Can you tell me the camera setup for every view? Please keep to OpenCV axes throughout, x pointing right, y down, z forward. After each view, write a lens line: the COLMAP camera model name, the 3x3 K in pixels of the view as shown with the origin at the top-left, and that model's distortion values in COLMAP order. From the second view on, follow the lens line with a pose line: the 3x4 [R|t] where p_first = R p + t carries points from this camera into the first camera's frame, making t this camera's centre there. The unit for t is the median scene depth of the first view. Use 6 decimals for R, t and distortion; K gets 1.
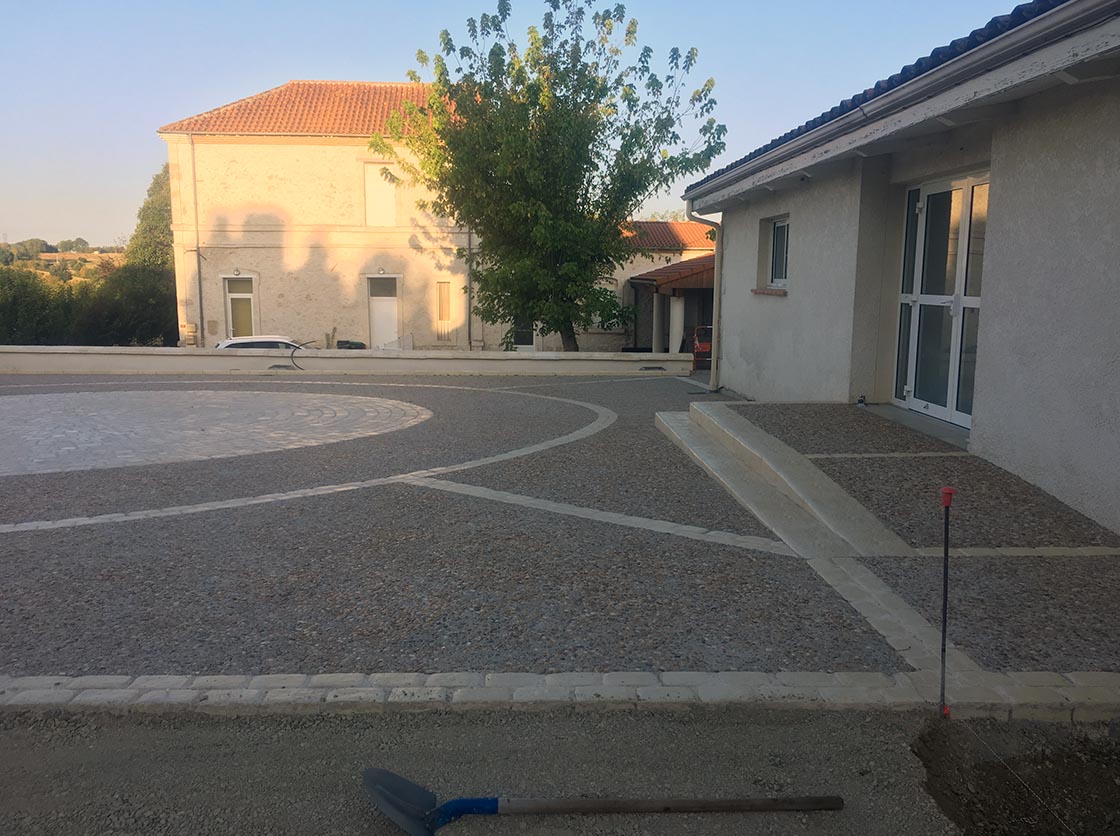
lens RADIAL K [[952.5, 0, 557.7], [0, 952.5, 414.9], [0, 0, 1]] dist [0.077966, -0.099414]
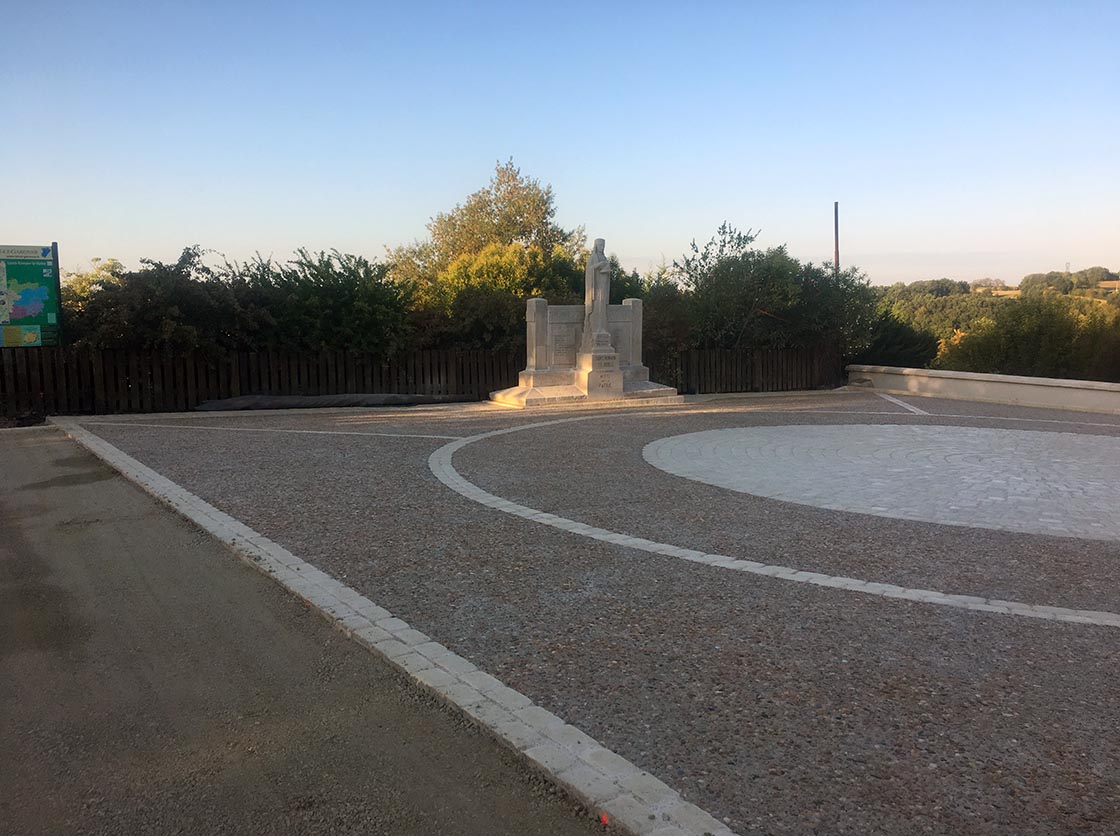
lens RADIAL K [[952.5, 0, 557.7], [0, 952.5, 414.9], [0, 0, 1]] dist [0.077966, -0.099414]
pose [[0.545016, 0.093874, -0.833154, 0.010519], [-0.117855, 0.992424, 0.034723, -0.020241], [0.830101, 0.079267, 0.551950, 0.120735]]
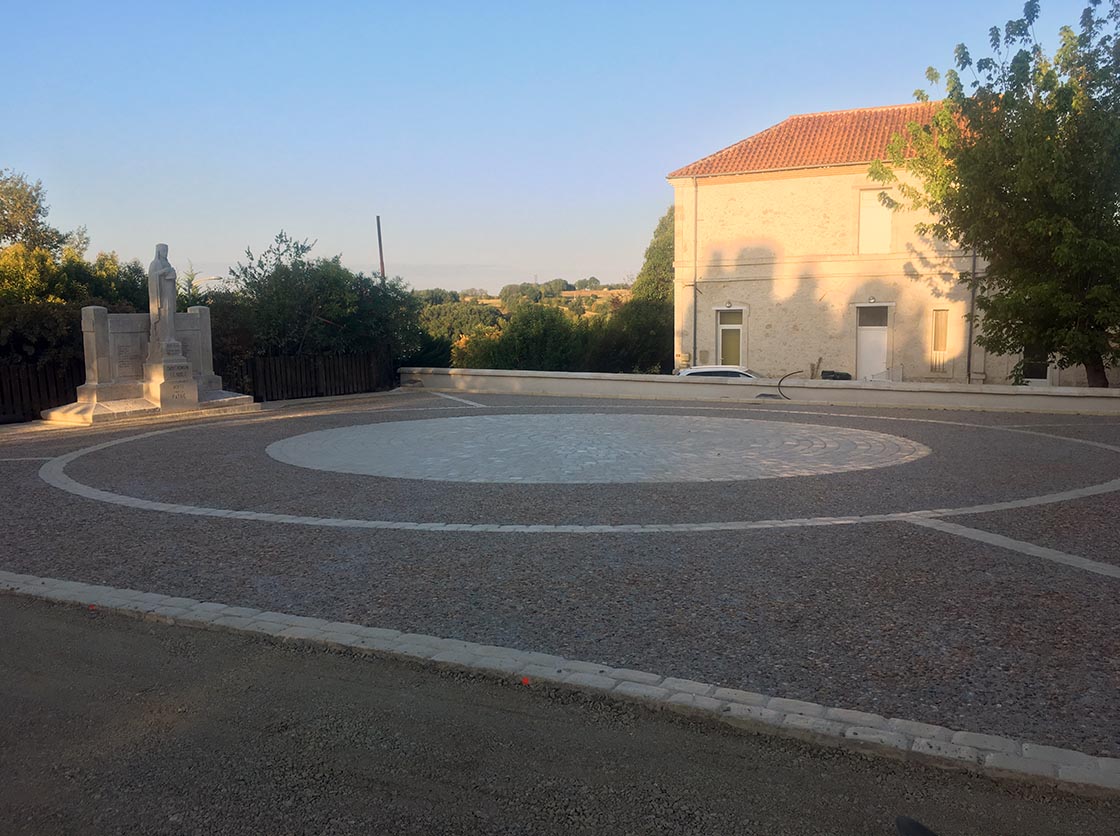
lens RADIAL K [[952.5, 0, 557.7], [0, 952.5, 414.9], [0, 0, 1]] dist [0.077966, -0.099414]
pose [[0.882091, 0.038453, -0.469508, -0.013058], [-0.052926, 0.998442, -0.017663, 0.000095], [0.468097, 0.040430, 0.882752, -0.007429]]
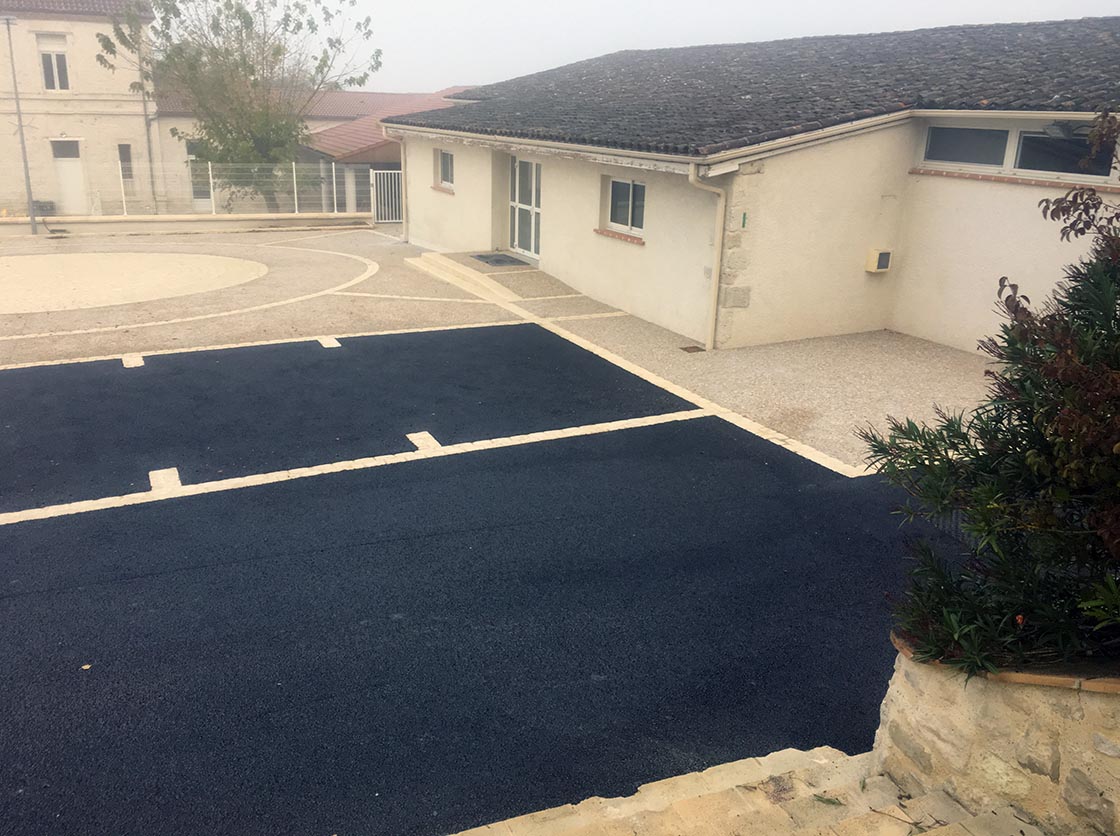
lens RADIAL K [[952.5, 0, 557.7], [0, 952.5, 414.9], [0, 0, 1]] dist [0.077966, -0.099414]
pose [[0.916962, -0.111658, 0.383032, -0.354261], [0.042999, 0.982106, 0.183356, -0.029650], [-0.396651, -0.151661, 0.905355, -0.894538]]
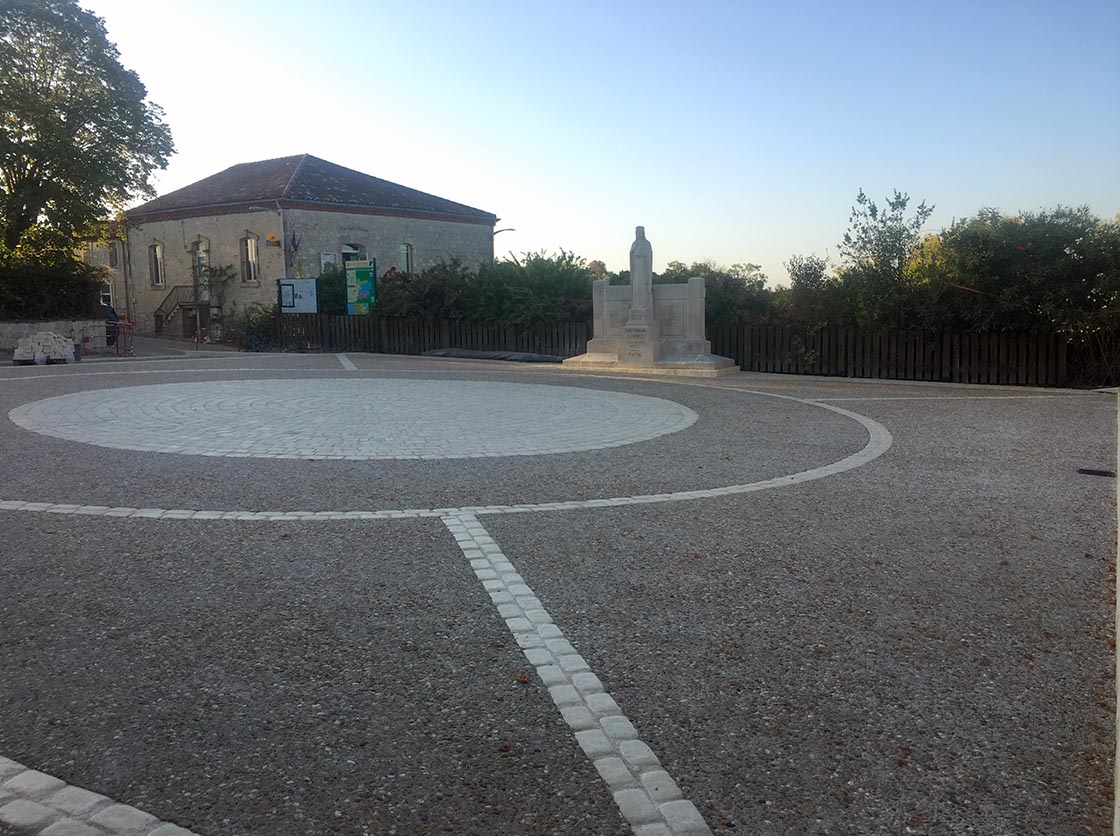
lens RADIAL K [[952.5, 0, 557.7], [0, 952.5, 414.9], [0, 0, 1]] dist [0.077966, -0.099414]
pose [[-0.485147, 0.102665, -0.868385, 0.368563], [-0.114333, 0.977111, 0.179395, -0.208175], [0.866926, 0.186318, -0.462305, 1.692781]]
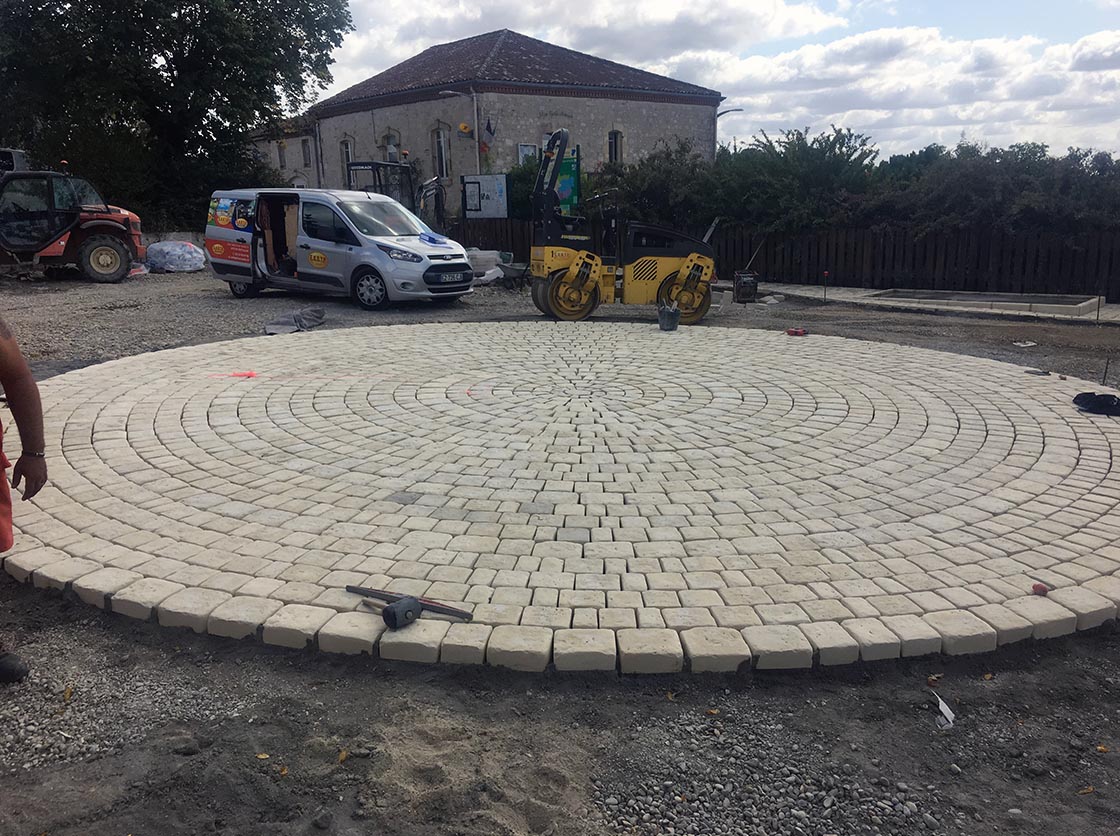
lens RADIAL K [[952.5, 0, 557.7], [0, 952.5, 414.9], [0, 0, 1]] dist [0.077966, -0.099414]
pose [[-0.656486, 0.174562, -0.733863, -0.014207], [-0.085978, 0.949201, 0.302696, -0.174366], [0.749422, 0.261811, -0.608129, 1.379469]]
